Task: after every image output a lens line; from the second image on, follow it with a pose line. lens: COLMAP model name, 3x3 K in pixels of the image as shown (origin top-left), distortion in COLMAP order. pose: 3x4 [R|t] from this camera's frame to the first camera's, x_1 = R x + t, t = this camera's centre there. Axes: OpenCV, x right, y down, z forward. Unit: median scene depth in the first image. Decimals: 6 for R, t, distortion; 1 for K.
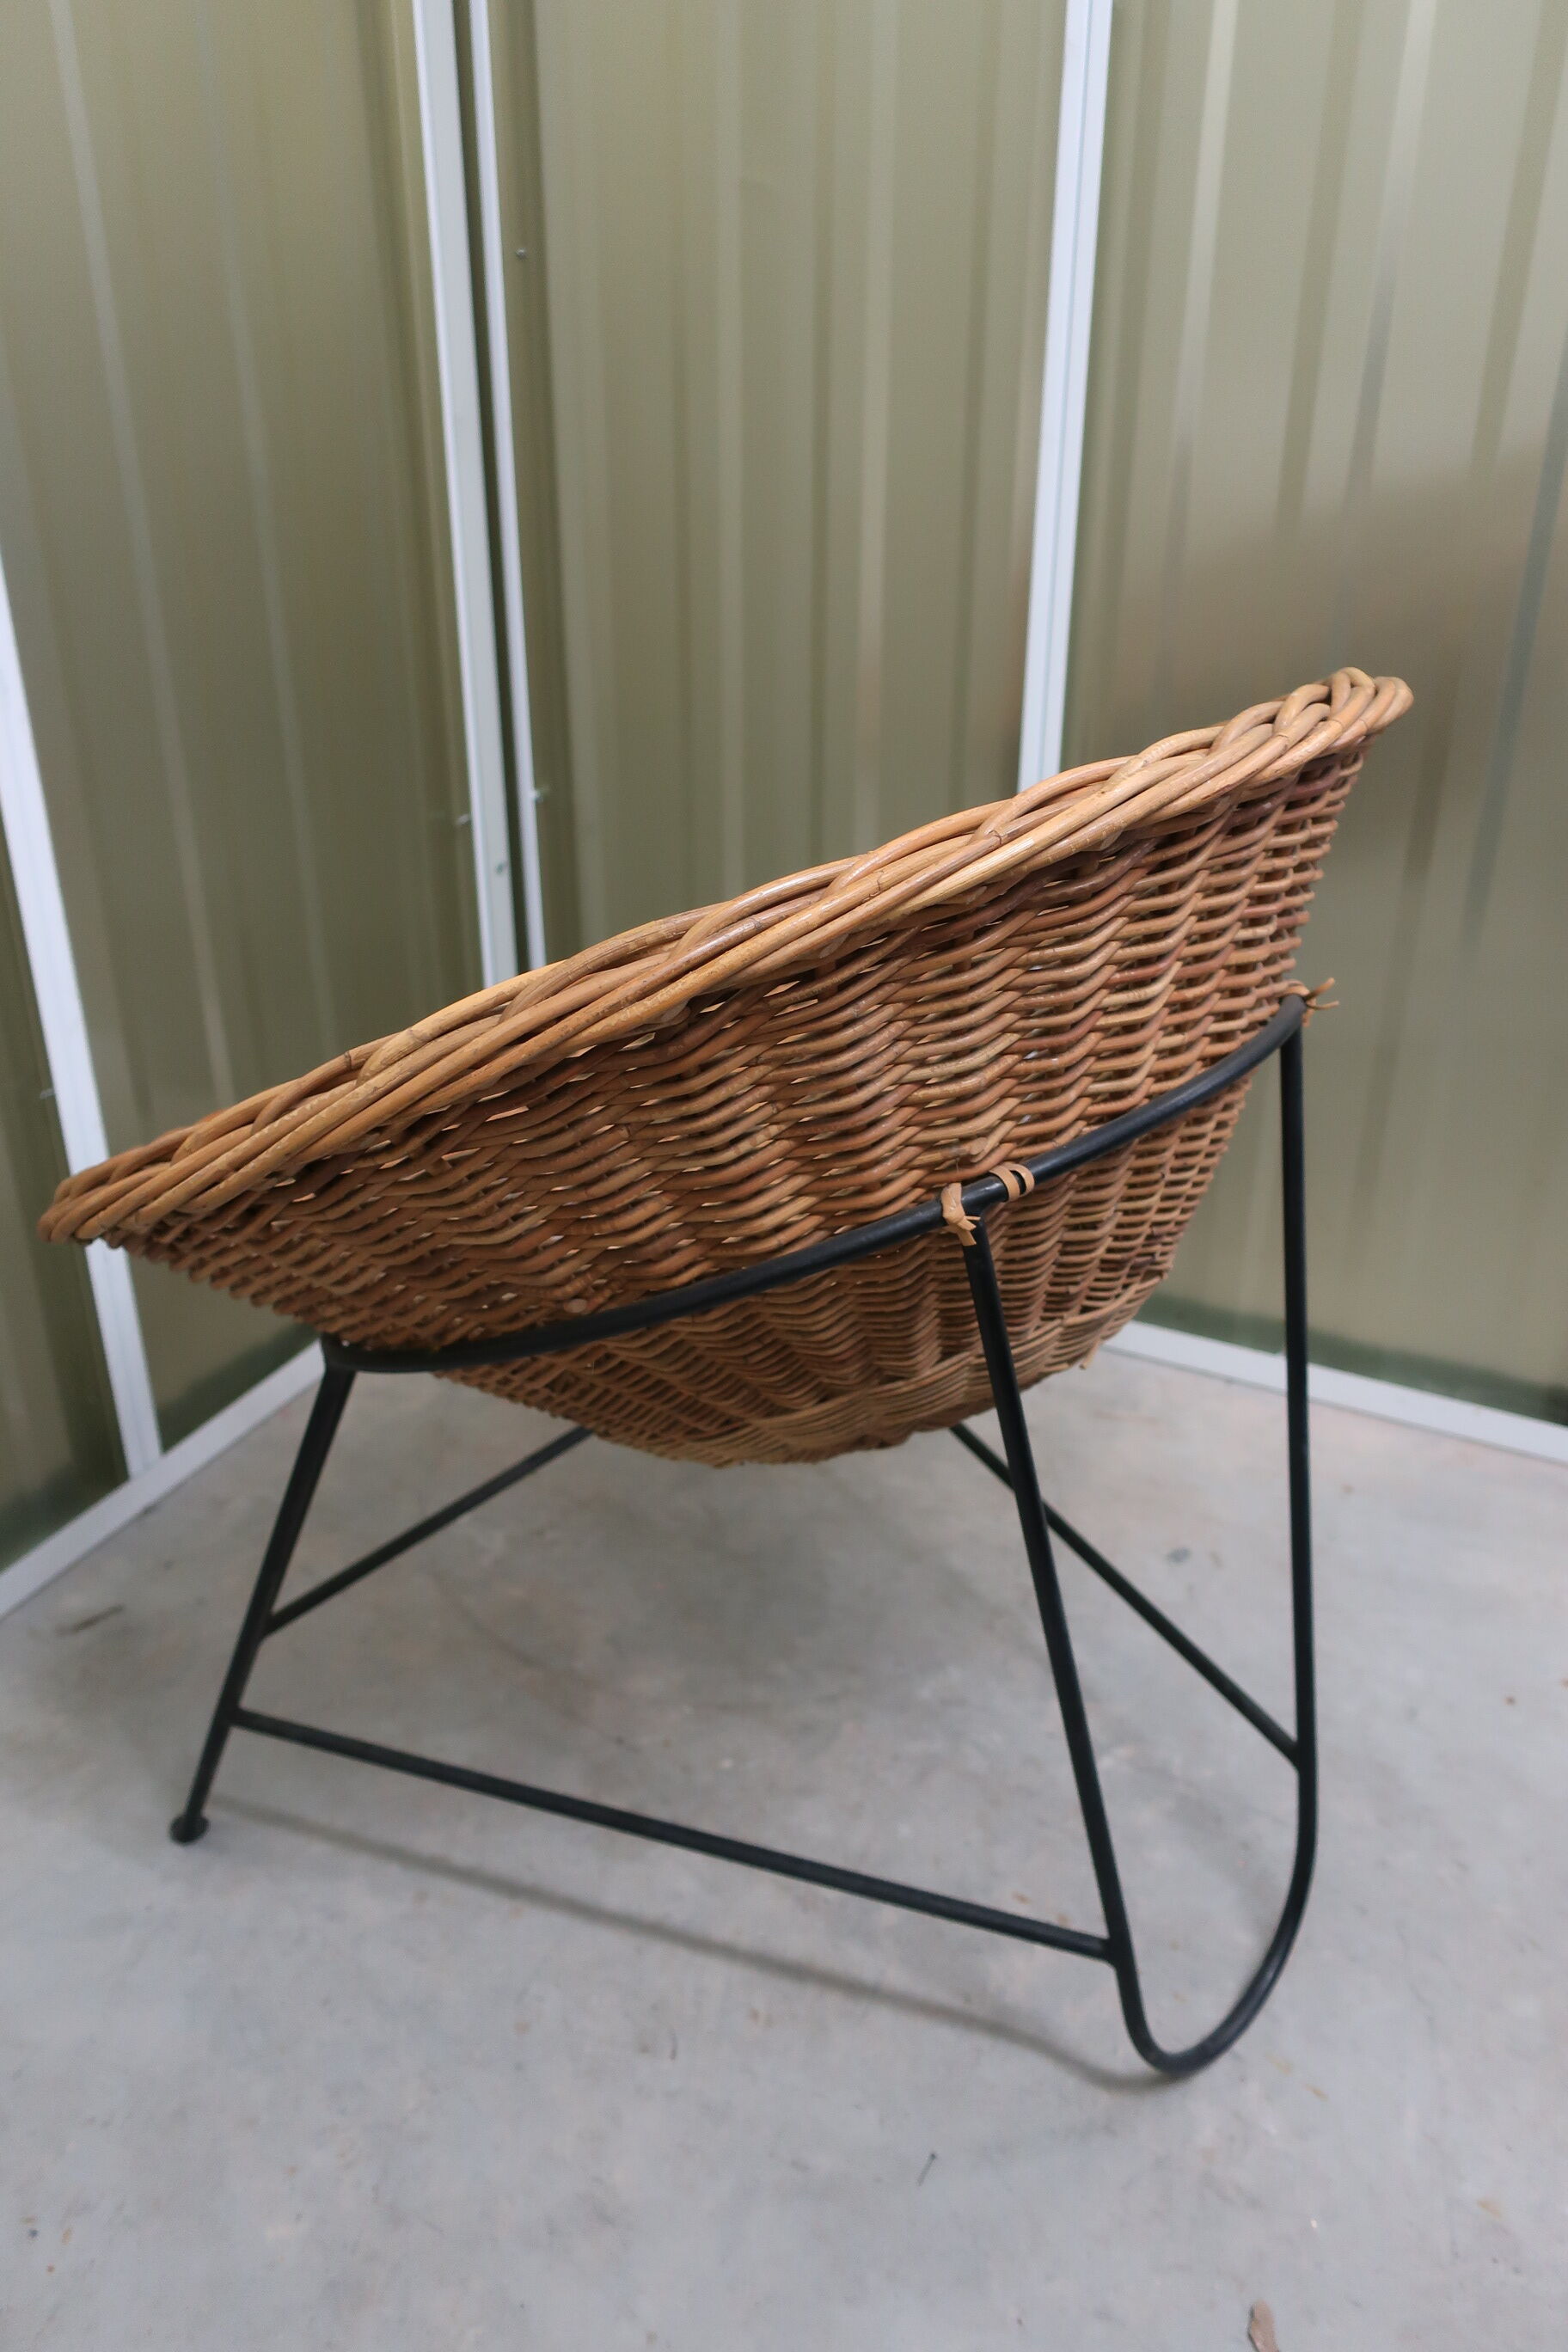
lens RADIAL K [[1820.8, 0, 770.9], [0, 1820.8, 1171.9], [0, 0, 1]] dist [0.000608, 0.006389]
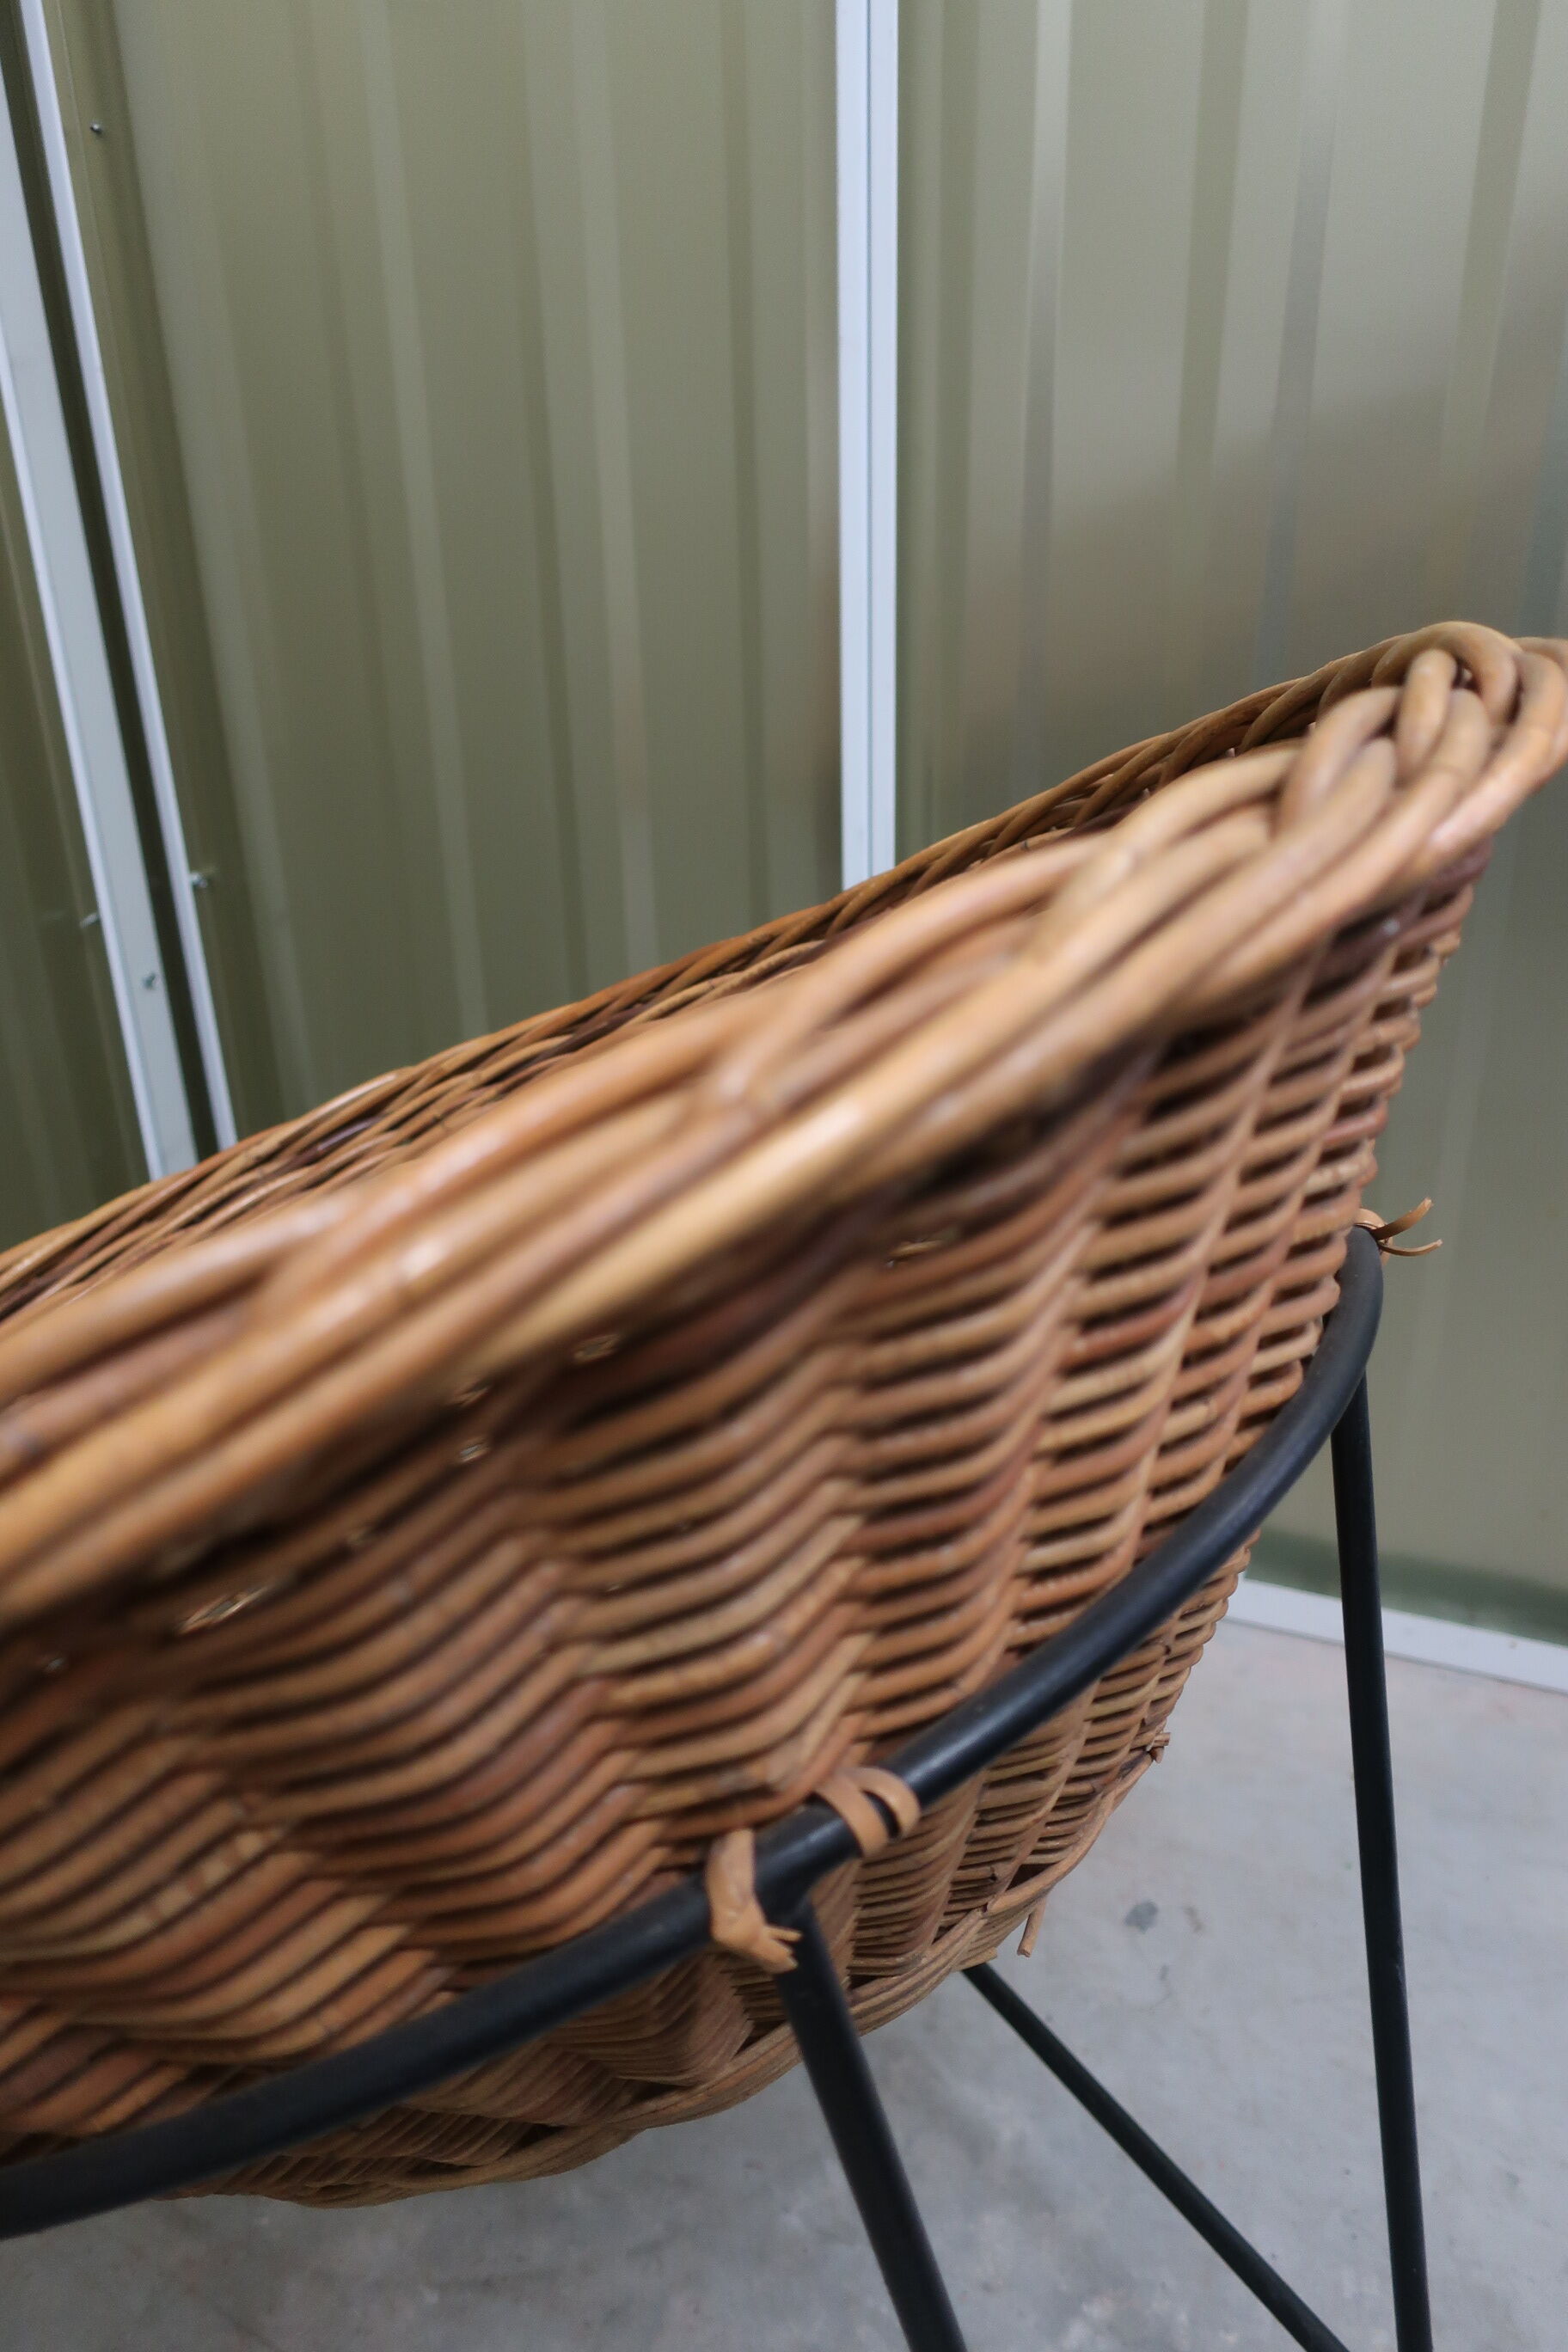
lens RADIAL K [[1820.8, 0, 770.9], [0, 1820.8, 1171.9], [0, 0, 1]] dist [0.000608, 0.006389]
pose [[0.994630, -0.068267, 0.077791, 0.070608], [0.069436, 0.997509, -0.012427, -0.118080], [-0.076749, 0.017762, 0.996892, 0.463647]]
